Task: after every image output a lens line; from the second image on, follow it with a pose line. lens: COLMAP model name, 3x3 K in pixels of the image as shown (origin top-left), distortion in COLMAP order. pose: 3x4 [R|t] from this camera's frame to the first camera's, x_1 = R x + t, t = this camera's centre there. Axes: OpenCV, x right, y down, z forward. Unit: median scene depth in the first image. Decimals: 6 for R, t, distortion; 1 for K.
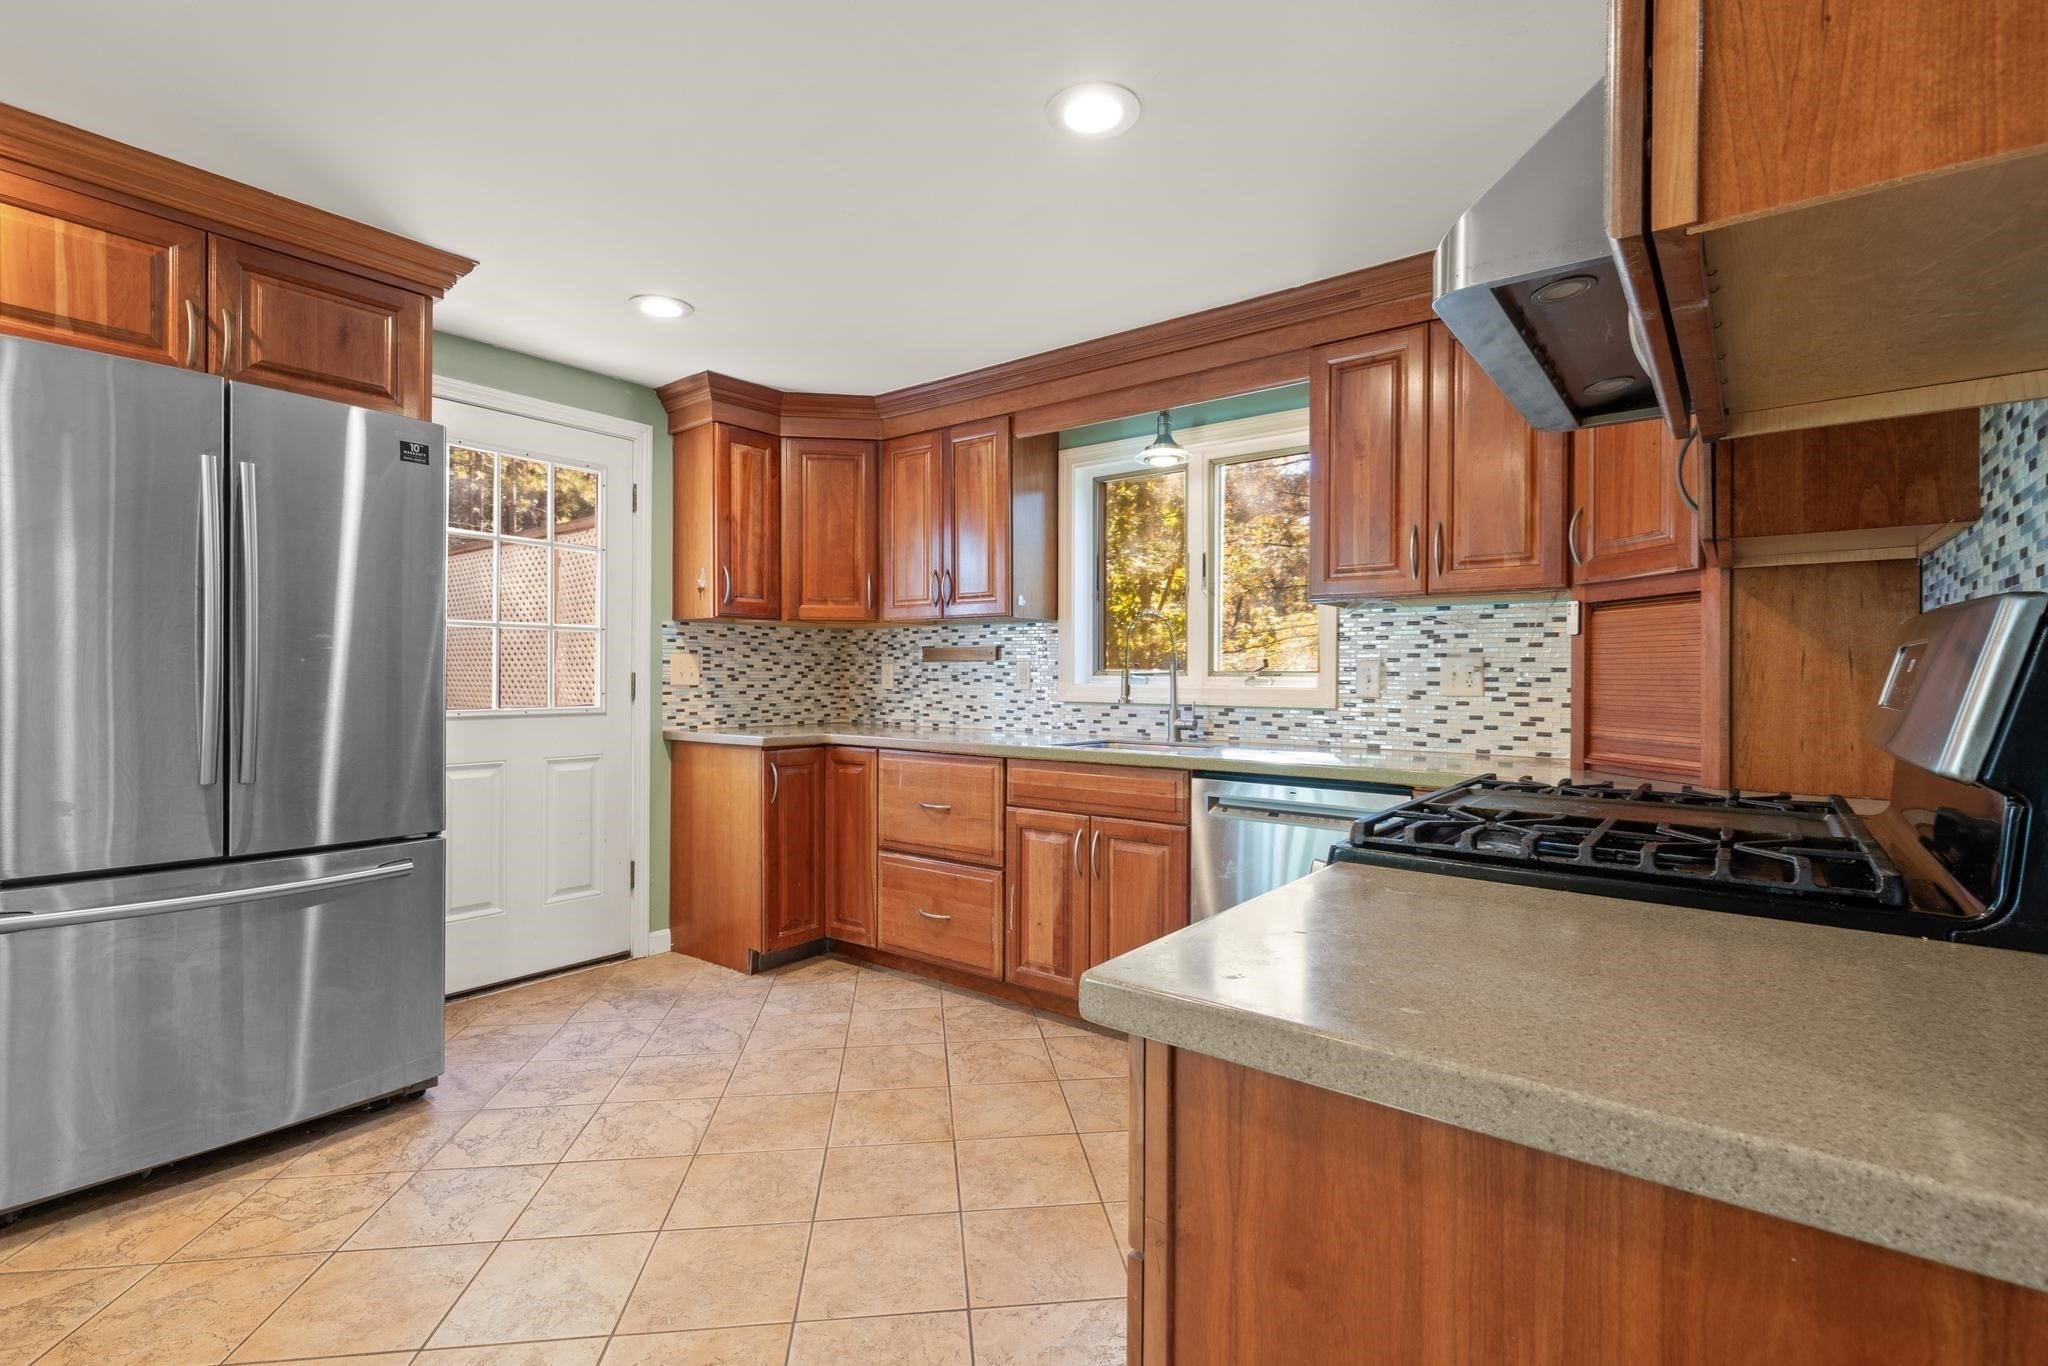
lens RADIAL K [[938.6, 0, 1035.3], [0, 938.6, 679.7], [0, 0, 1]] dist [0.002627, -0.000514]
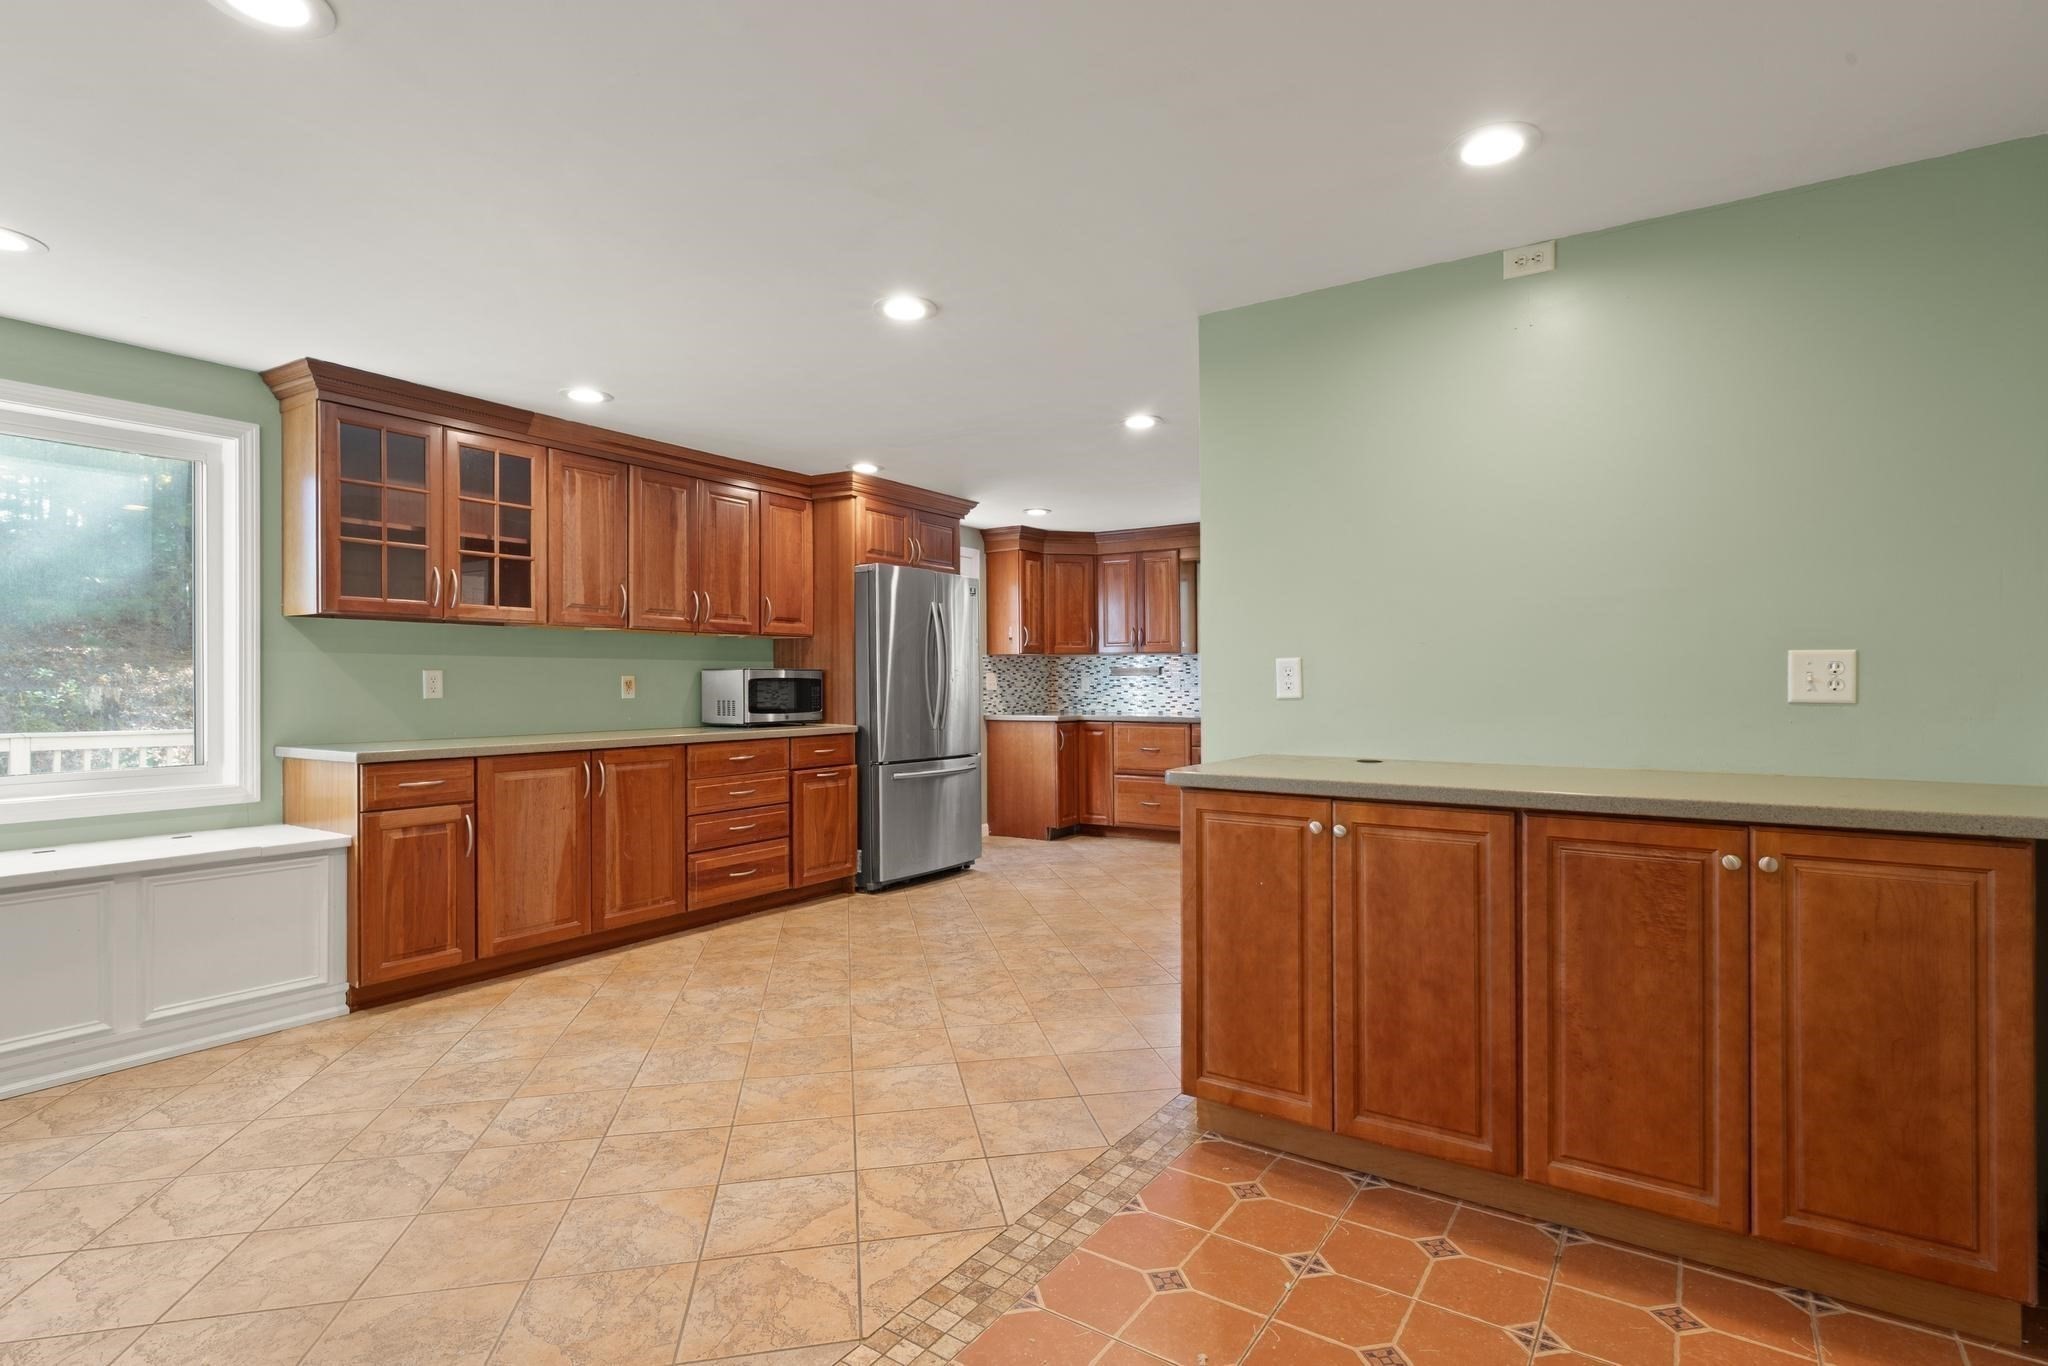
lens RADIAL K [[938.6, 0, 1022.4], [0, 938.6, 677.8], [0, 0, 1]] dist [0.002627, -0.000514]
pose [[0.999358, -0.009012, 0.034662, -0.407283], [0.009282, 0.999928, -0.007658, -0.003722], [-0.034591, 0.007974, 0.999370, -0.894679]]
